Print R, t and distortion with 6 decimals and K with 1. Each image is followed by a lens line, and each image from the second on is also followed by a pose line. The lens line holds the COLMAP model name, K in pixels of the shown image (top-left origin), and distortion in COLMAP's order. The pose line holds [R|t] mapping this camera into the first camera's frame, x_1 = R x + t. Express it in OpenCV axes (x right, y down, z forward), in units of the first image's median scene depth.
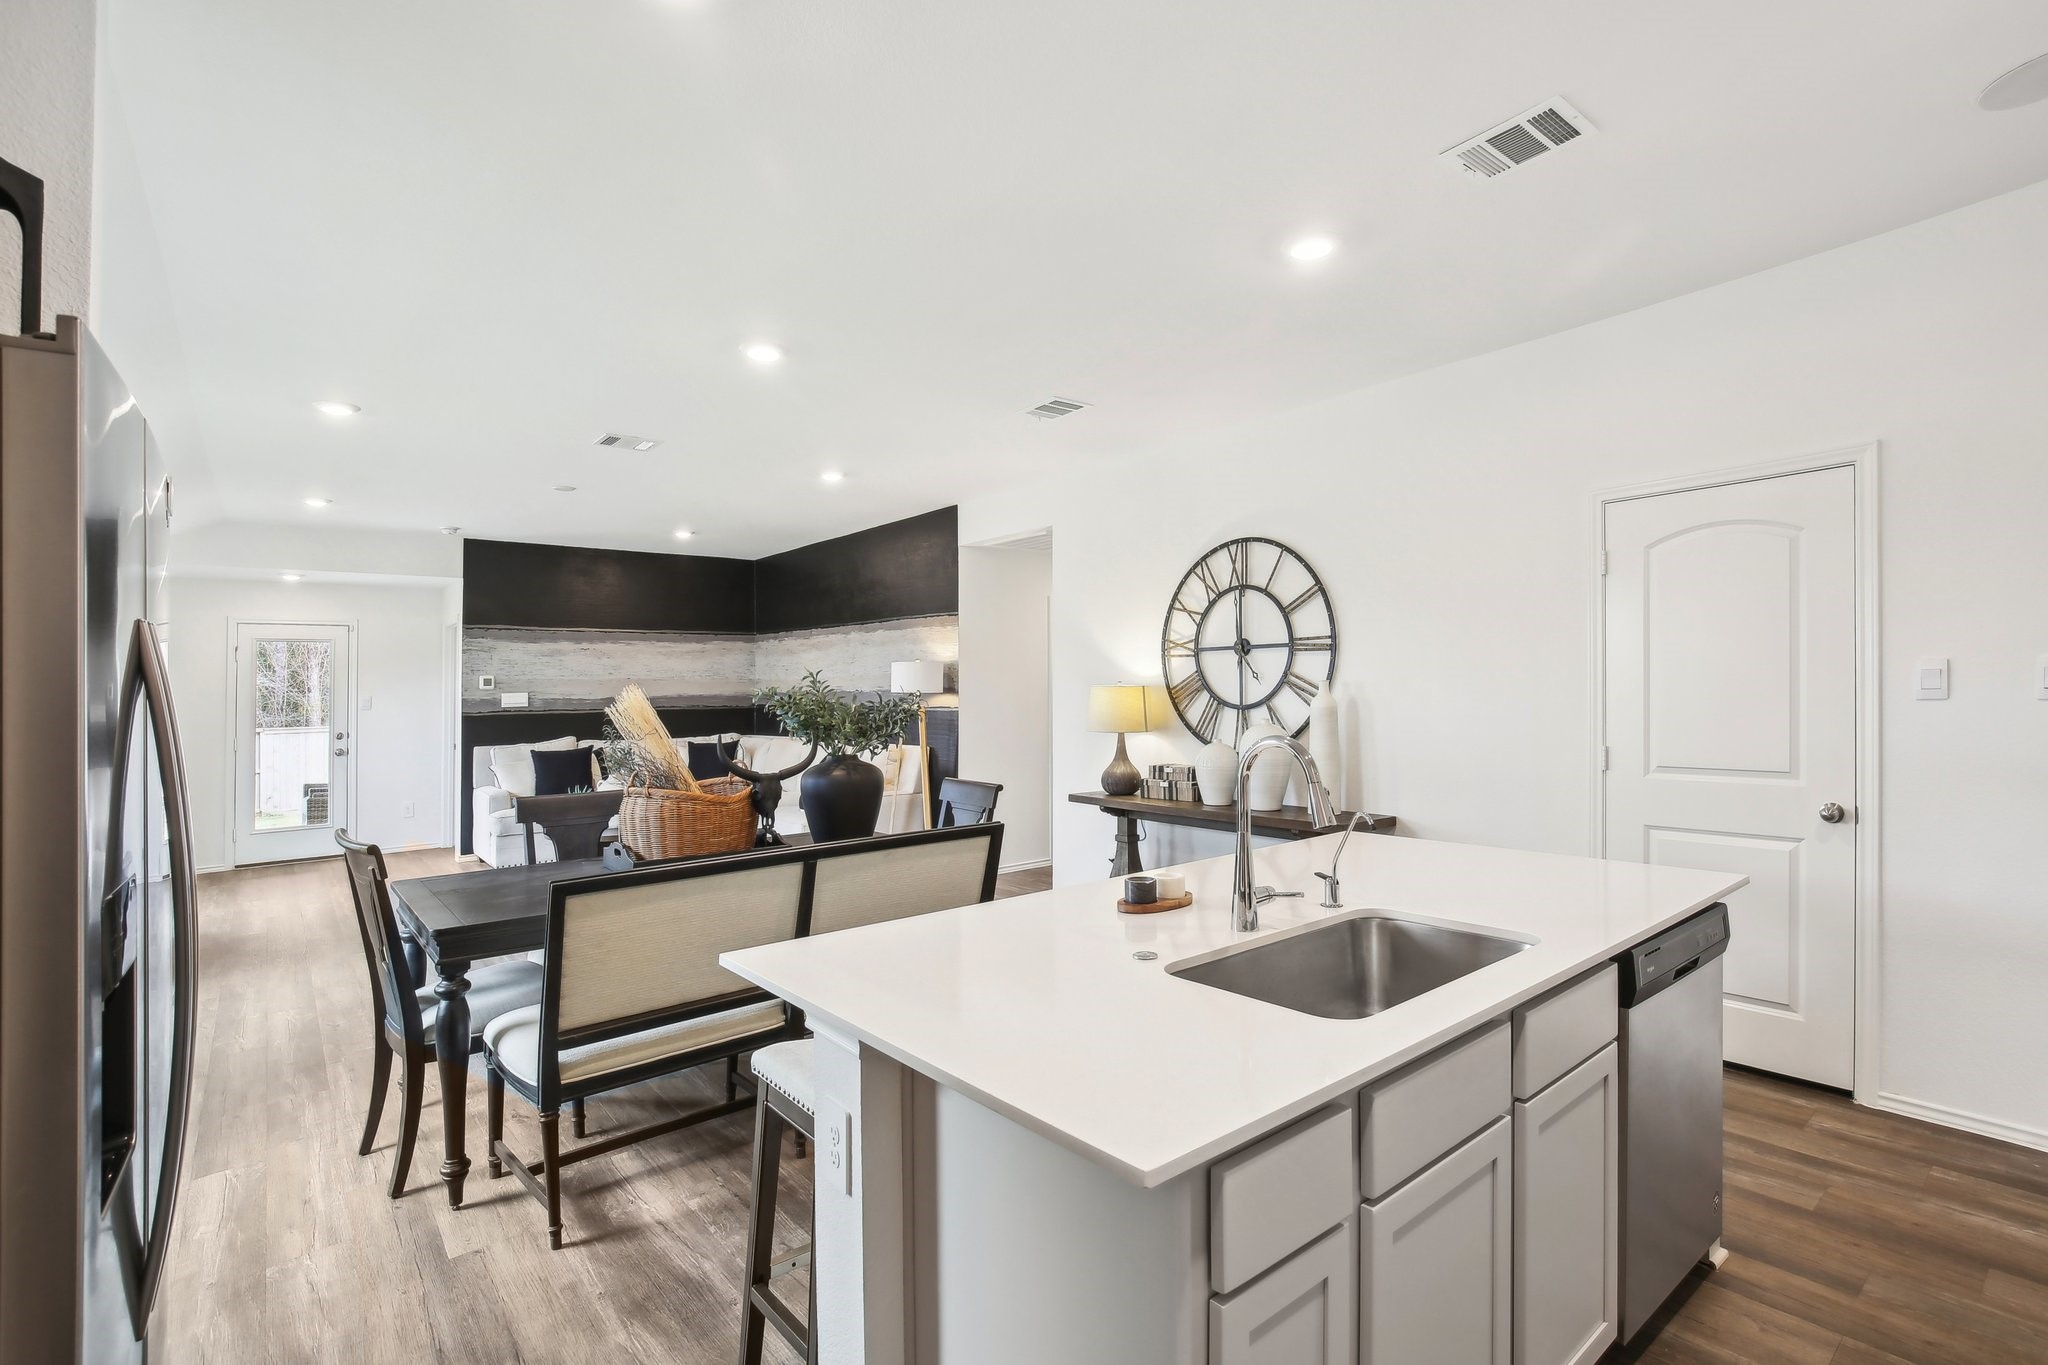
lens RADIAL K [[926.8, 0, 1024.0], [0, 926.8, 682.5], [0, 0, 1]] dist [-0.025678, 0.000023]
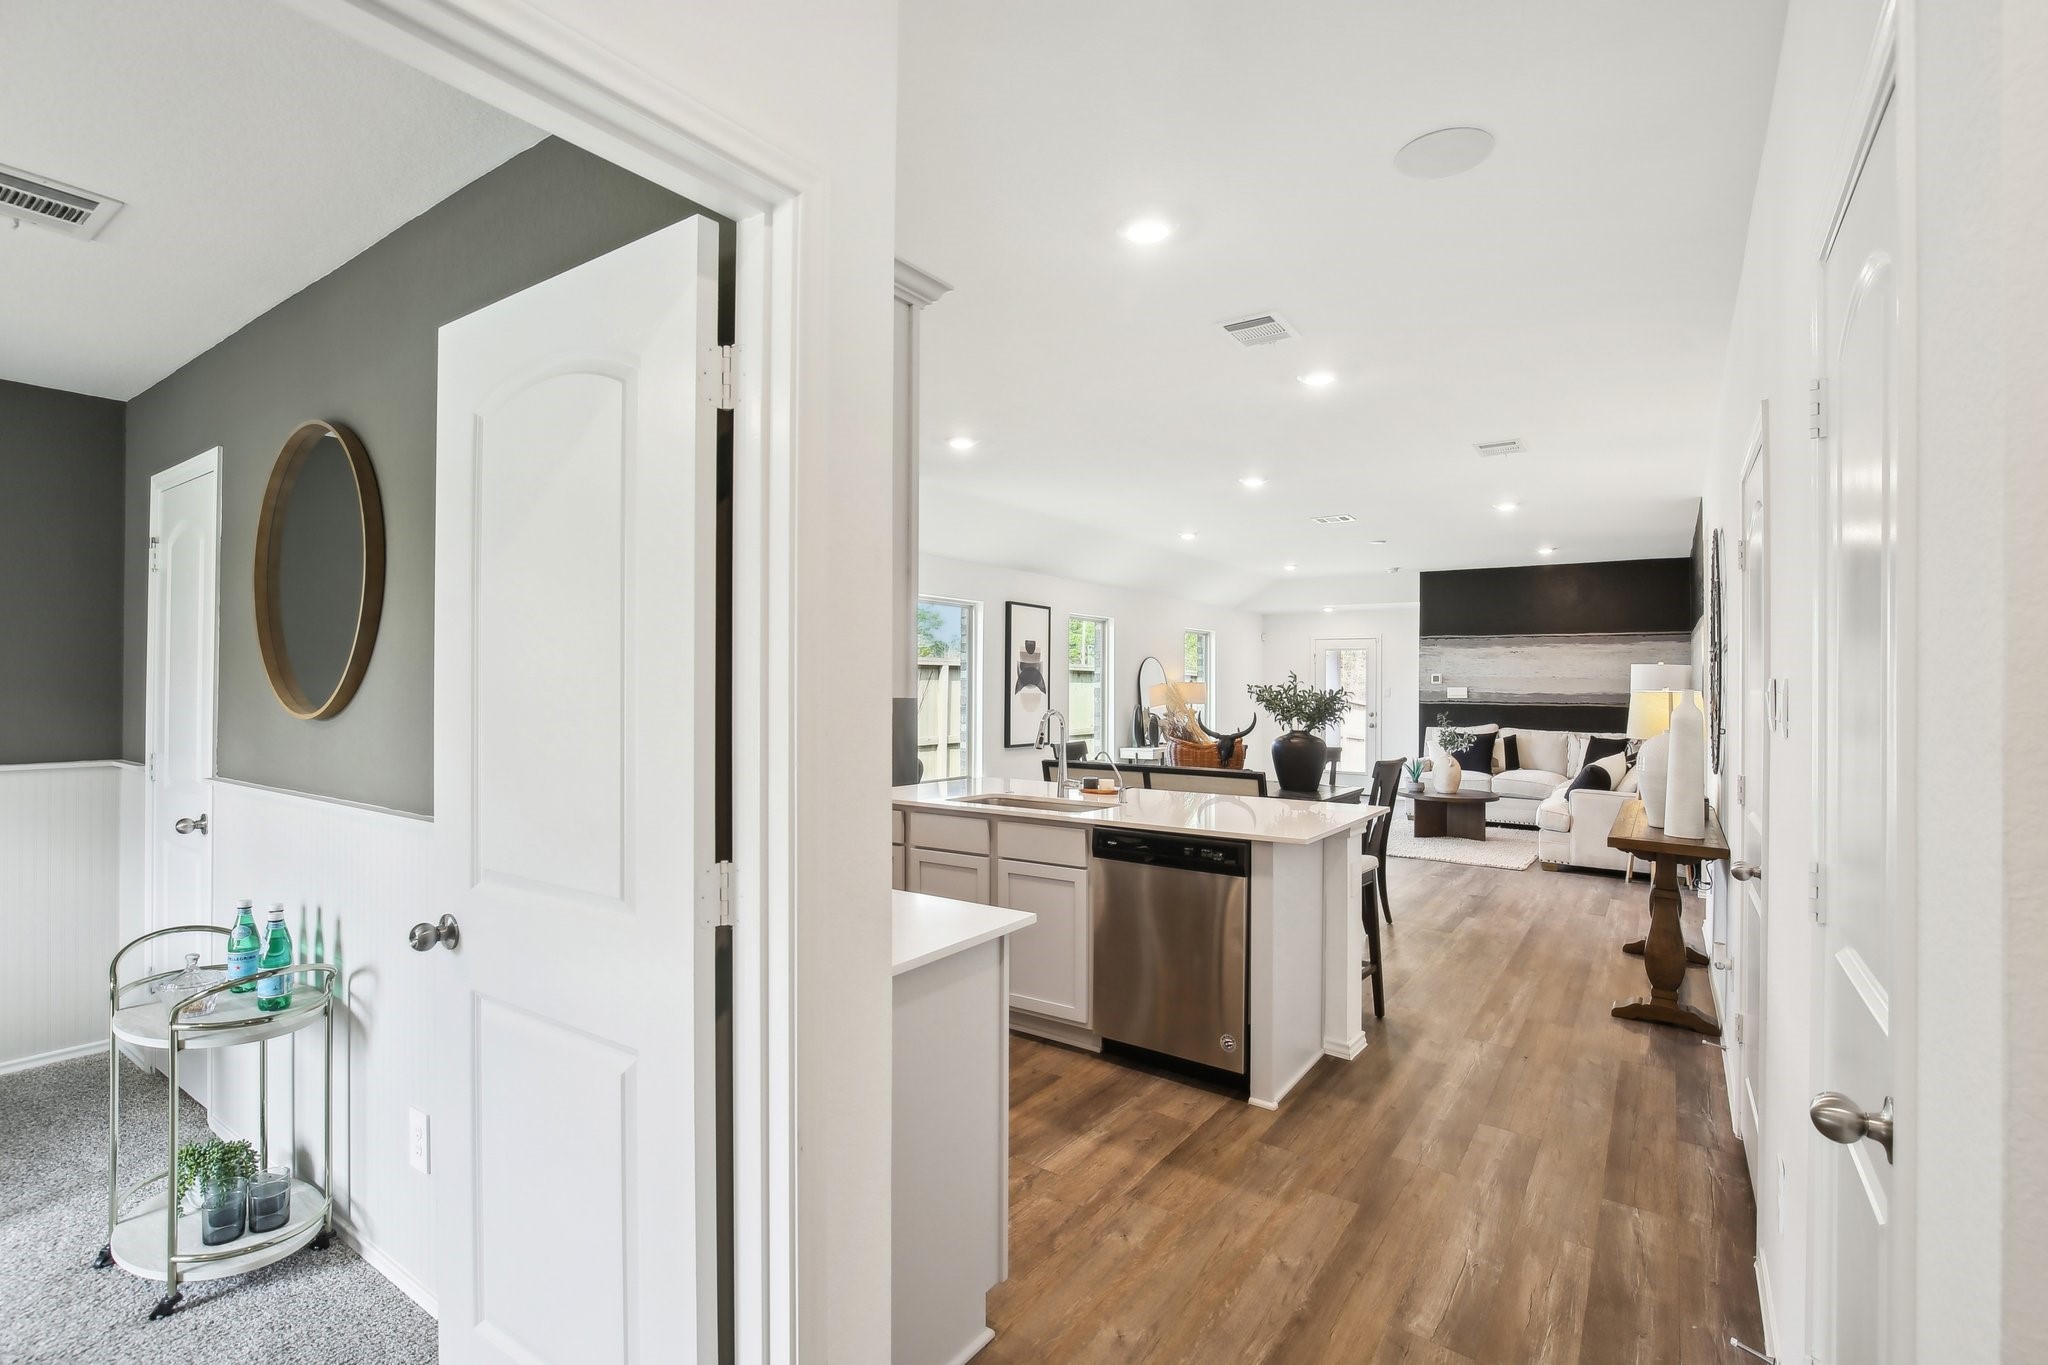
lens RADIAL K [[966.5, 0, 1024.0], [0, 966.5, 682.5], [0, 0, 1]] dist [-0.000821, 0.000167]
pose [[0.256983, 0.015595, -0.966290, 0.605365], [-0.008631, 0.999867, 0.013841, -0.009175], [0.966377, 0.004783, 0.257083, 0.072735]]
